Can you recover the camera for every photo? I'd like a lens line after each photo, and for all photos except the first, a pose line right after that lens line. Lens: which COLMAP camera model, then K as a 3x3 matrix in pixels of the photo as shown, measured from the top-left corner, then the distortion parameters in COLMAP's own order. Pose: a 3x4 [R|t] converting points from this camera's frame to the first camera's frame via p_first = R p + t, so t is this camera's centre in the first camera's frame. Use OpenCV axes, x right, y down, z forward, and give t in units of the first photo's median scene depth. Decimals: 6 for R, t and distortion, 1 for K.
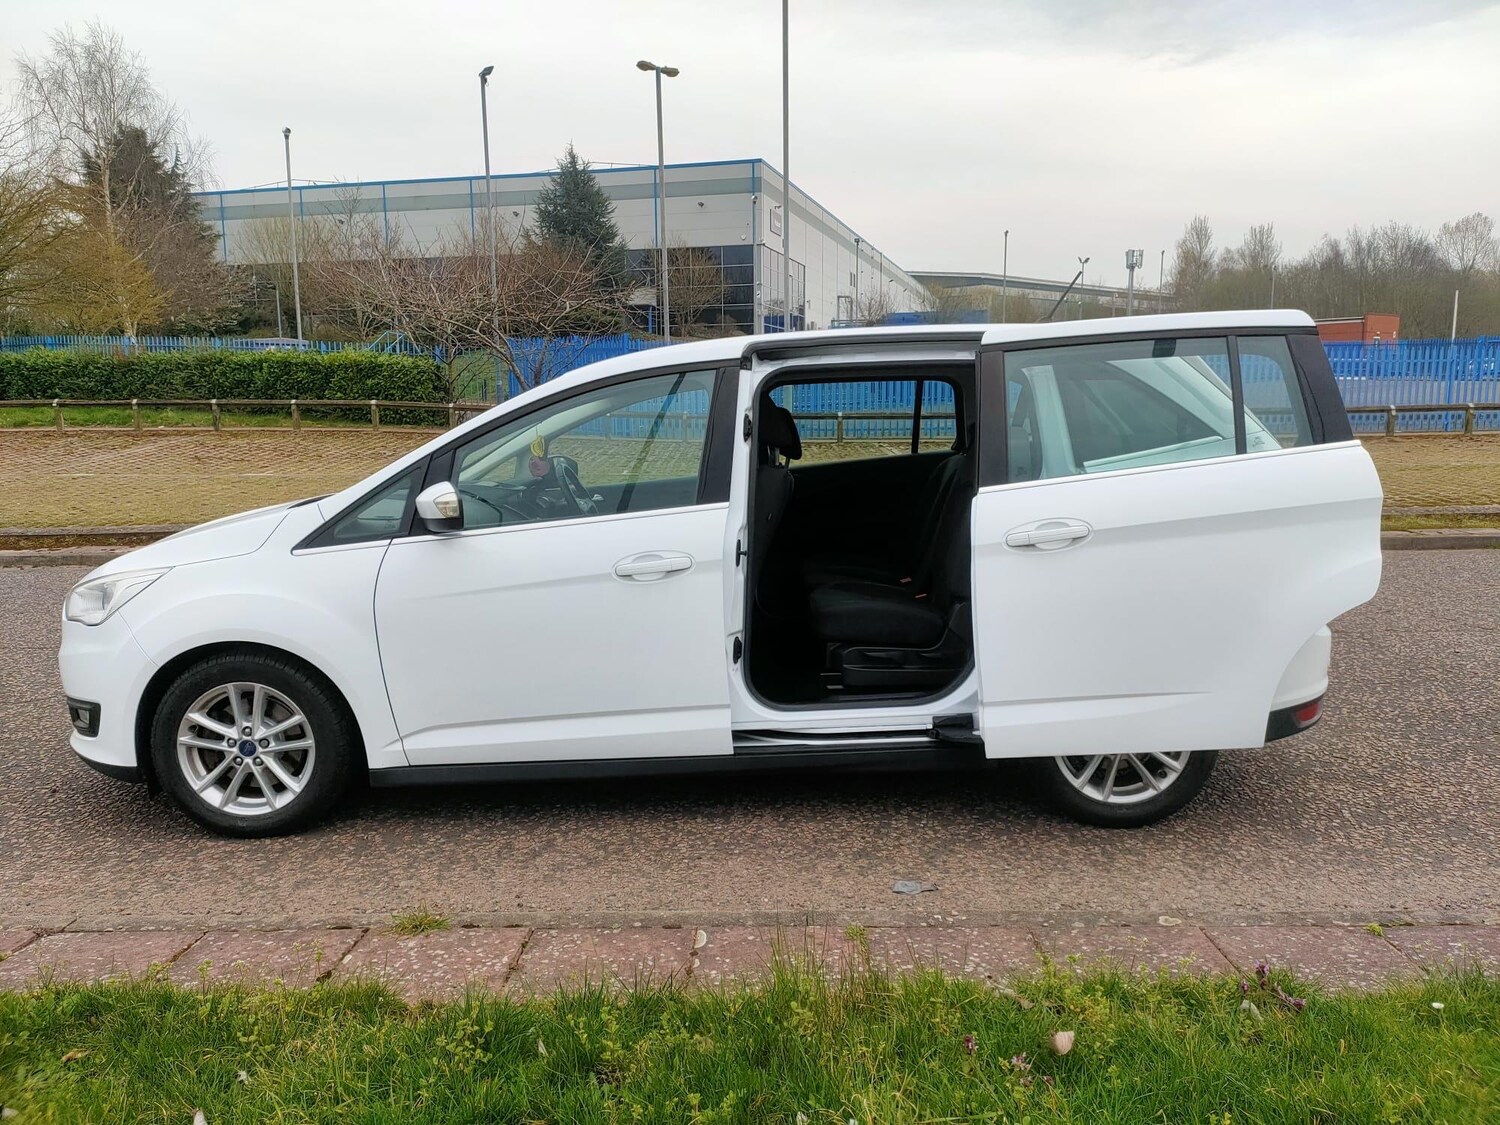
lens RADIAL K [[1128.7, 0, 753.6], [0, 1128.7, 561.9], [0, 0, 1]] dist [0.076322, -0.095520]
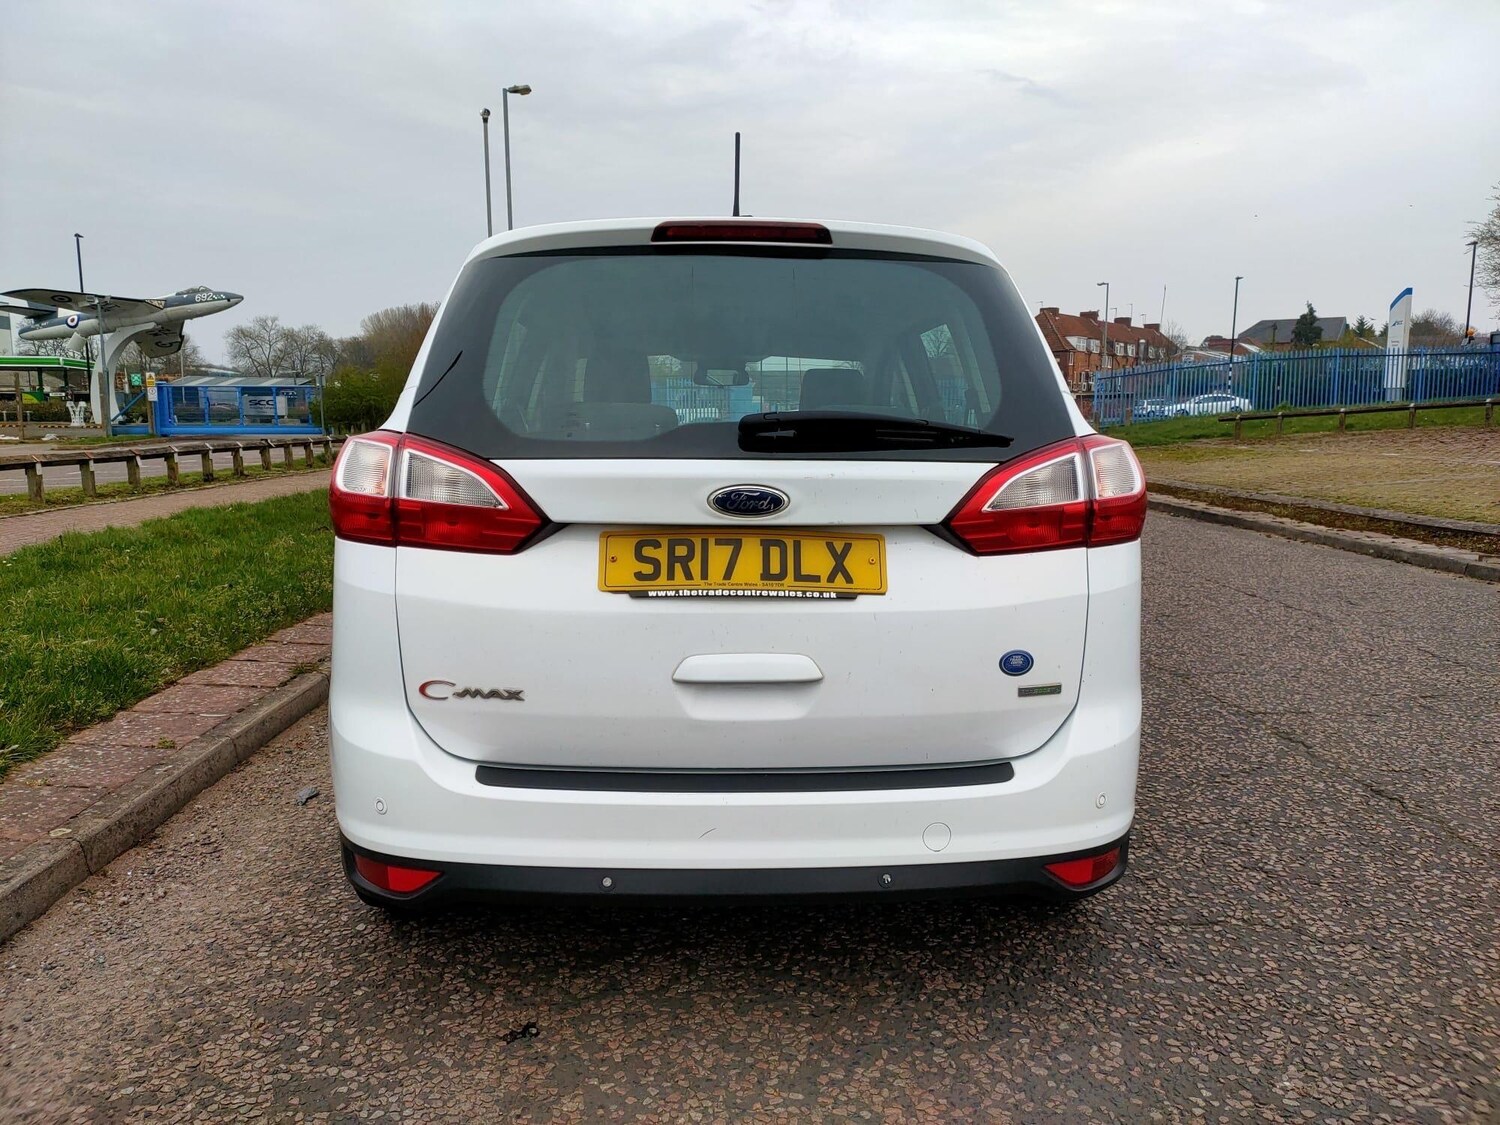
lens RADIAL K [[1124.1, 0, 748.0], [0, 1124.1, 558.0], [0, 0, 1]] dist [0.071136, -0.090253]
pose [[0.061153, 0.142031, -0.987971, 0.793003], [-0.145203, 0.980560, 0.131978, -0.097534], [0.987510, 0.135386, 0.080588, 0.848640]]
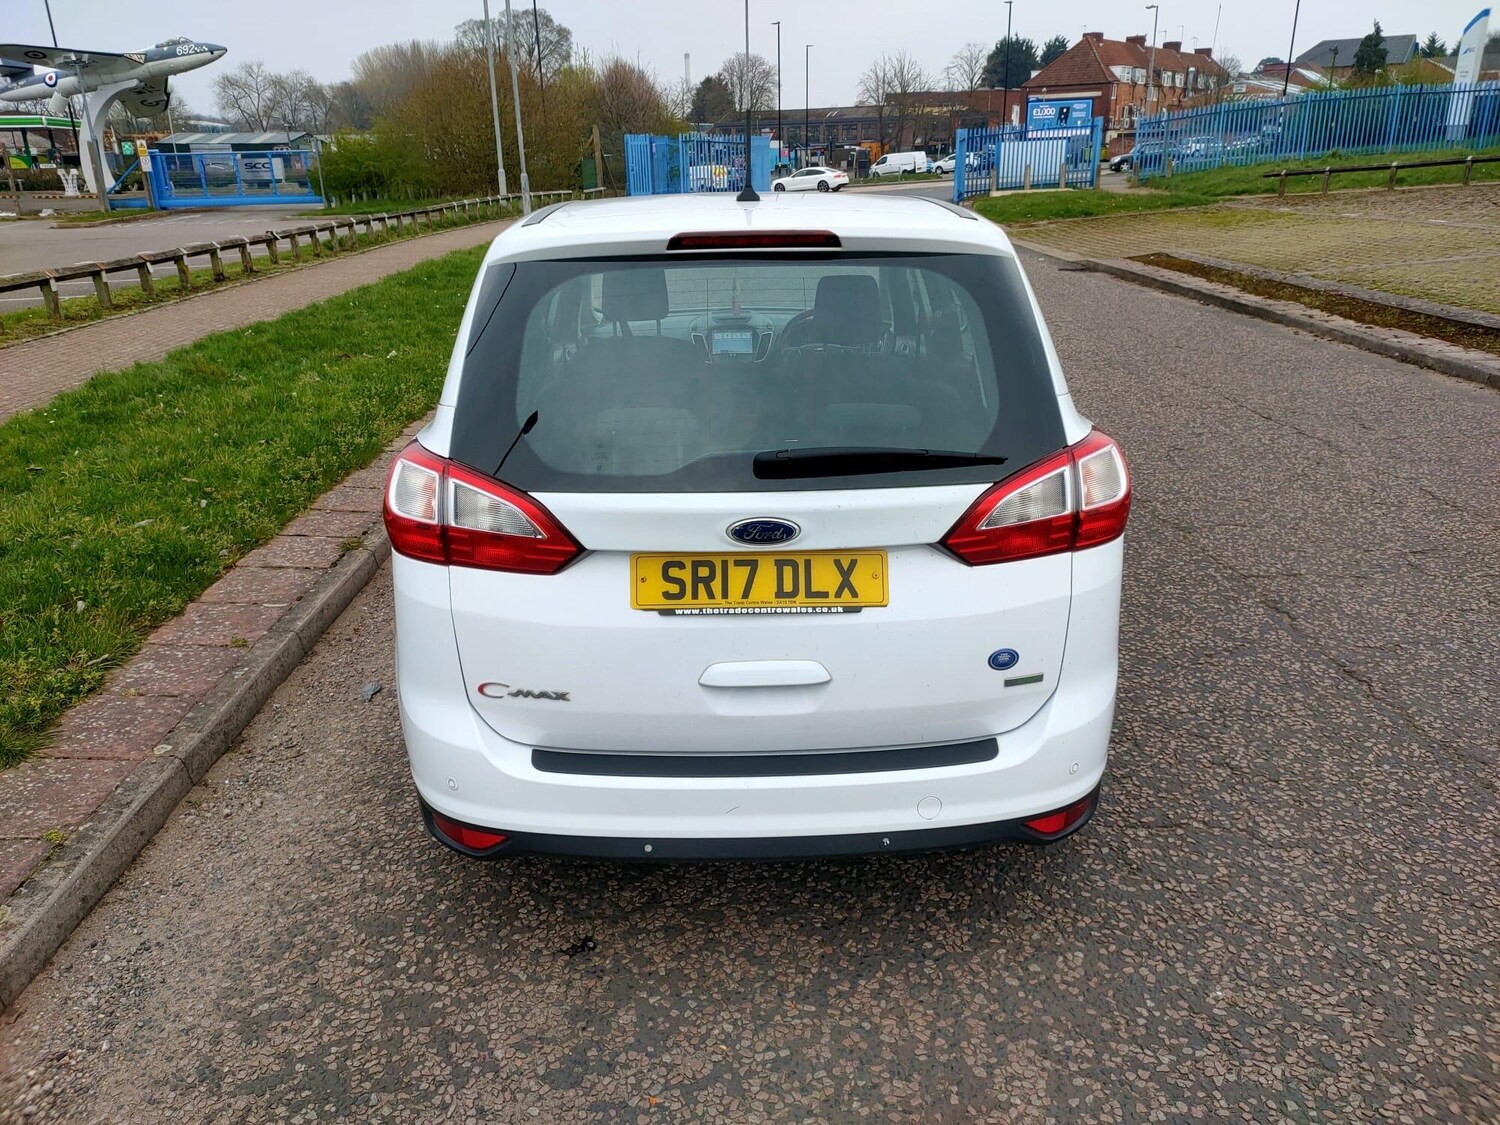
lens RADIAL K [[1125.1, 0, 750.0], [0, 1125.1, 562.5], [0, 0, 1]] dist [0.075241, -0.088668]
pose [[0.047801, 0.351742, -0.934876, 0.812821], [-0.126436, 0.930548, 0.343649, -0.204982], [0.990822, 0.101775, 0.088954, 0.834974]]
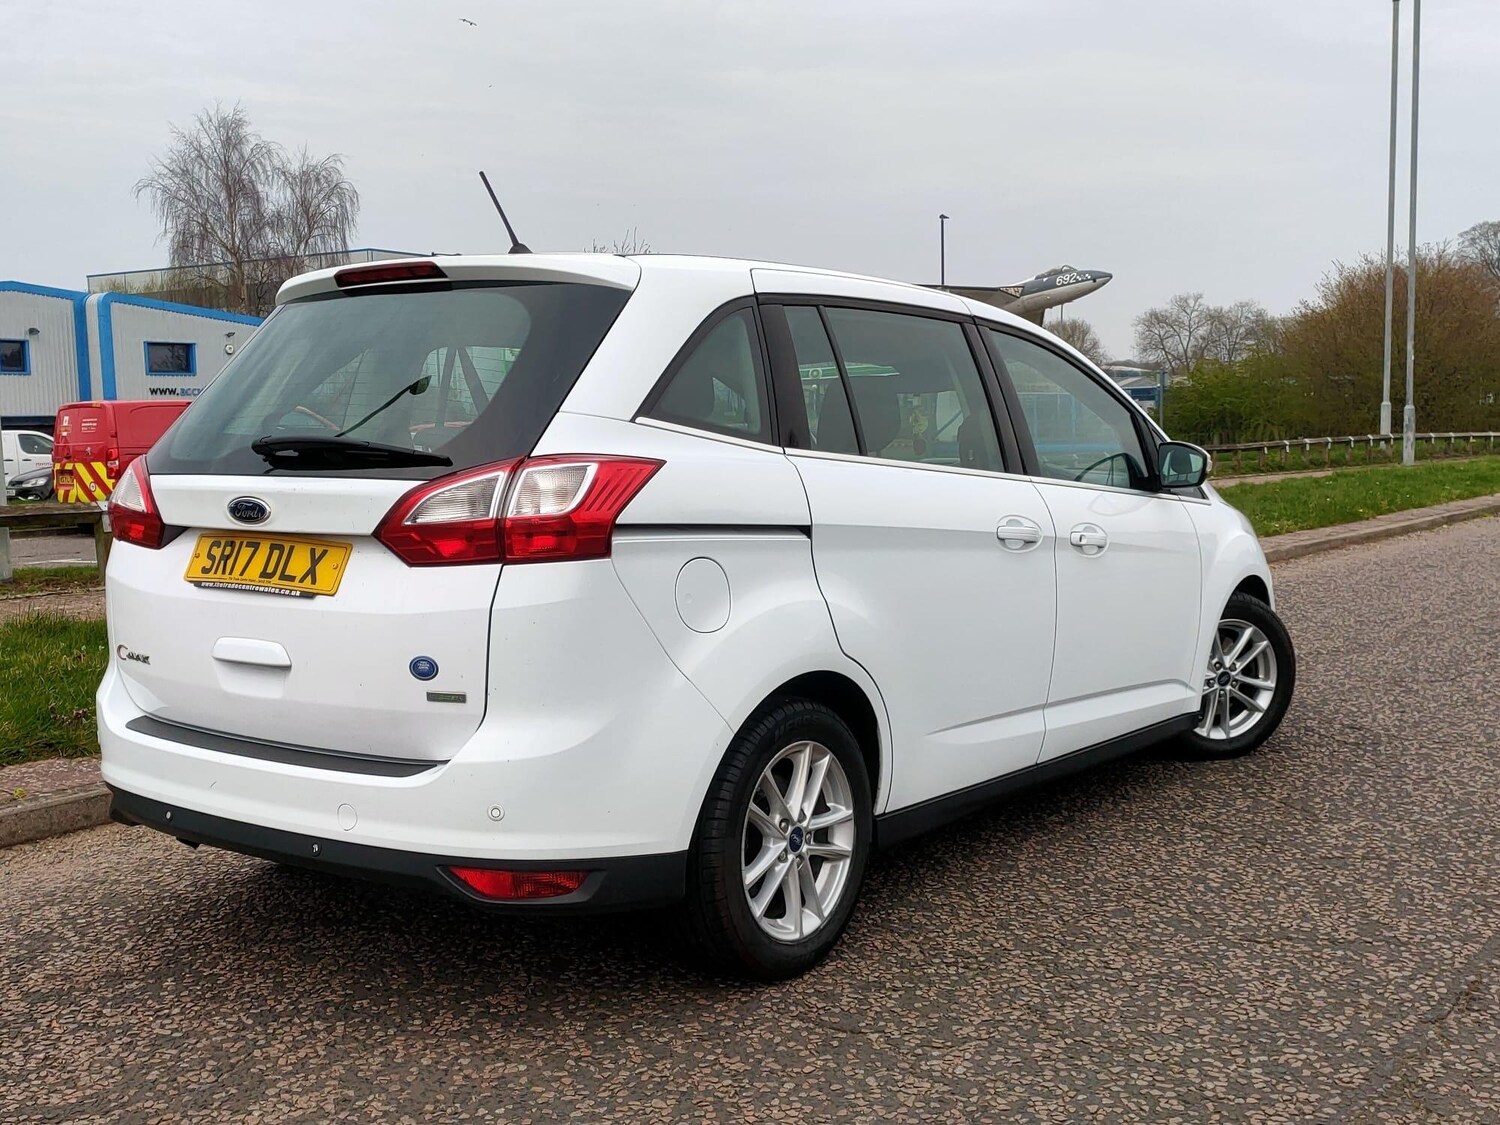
lens RADIAL K [[1600.8, 0, 746.4], [0, 1600.8, 601.4], [0, 0, 1]] dist [0.050351, -0.004917]
pose [[-0.585808, 0.110662, -0.802859, 0.822646], [-0.093186, 0.974867, 0.202364, -0.184597], [0.805075, 0.193362, -0.560772, 1.439127]]
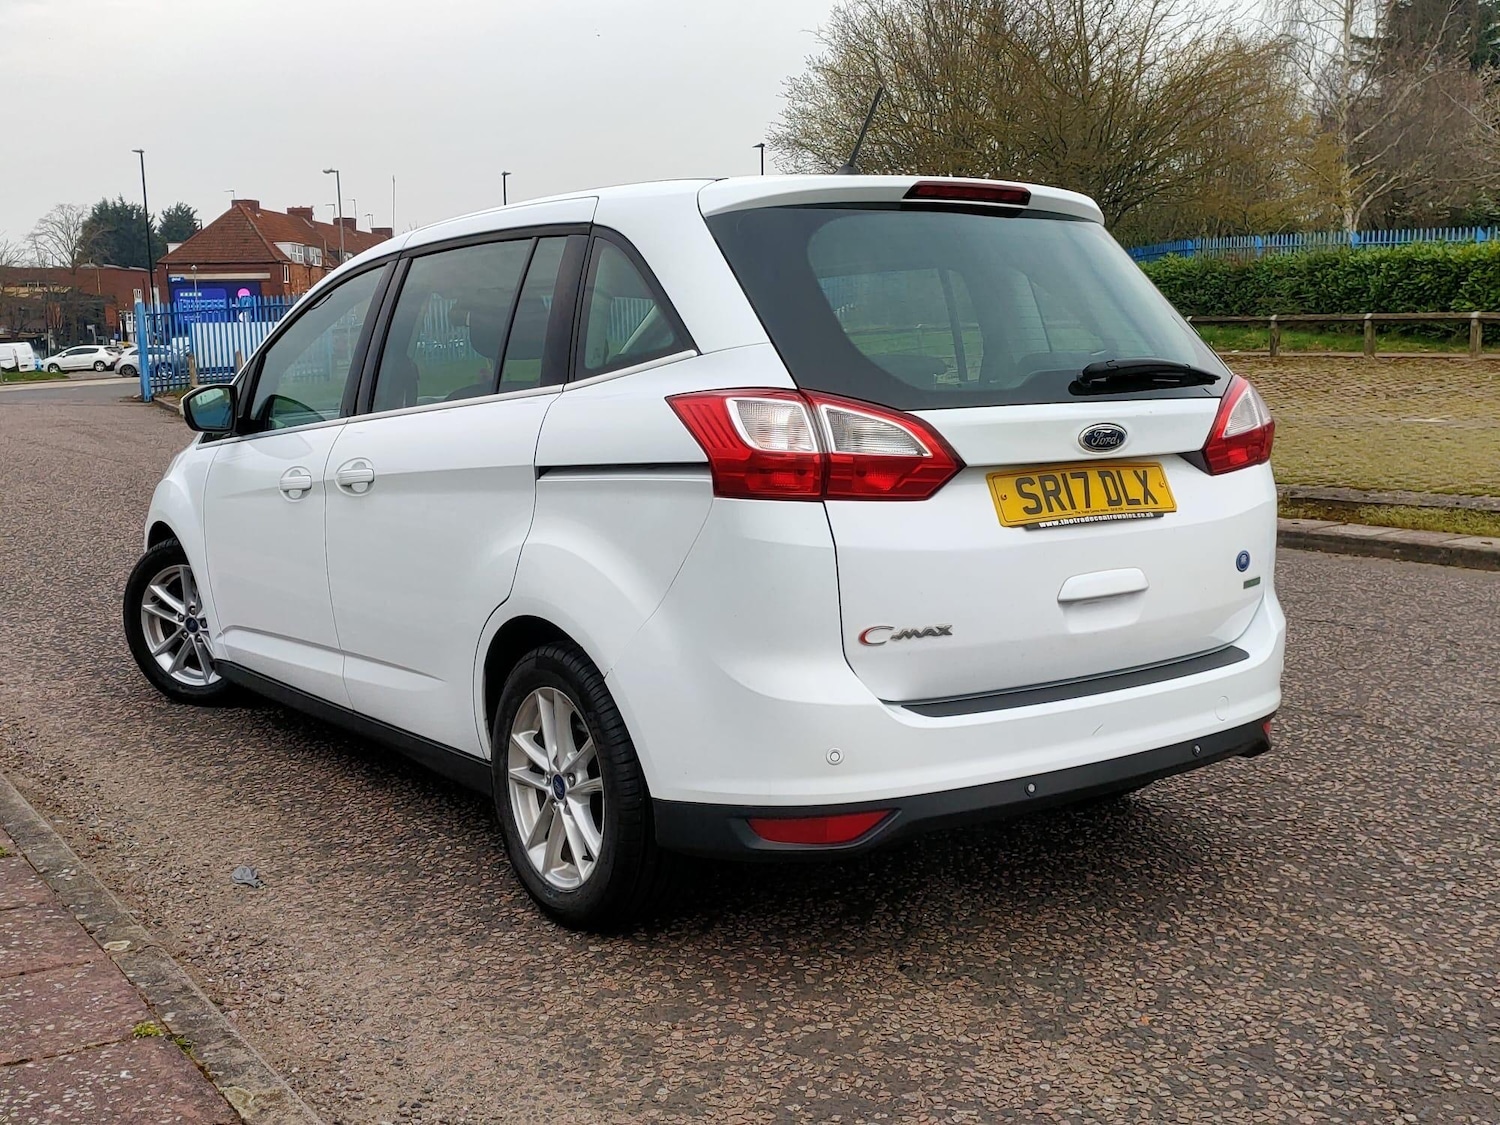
lens RADIAL K [[1609.0, 0, 735.0], [0, 1609.0, 545.3], [0, 0, 1]] dist [-0.007093, 0.200019]
pose [[0.591993, 0.106419, -0.798886, 0.836048], [-0.107031, 0.992845, 0.052944, -0.039534], [0.798804, 0.054163, 0.599148, 0.365435]]
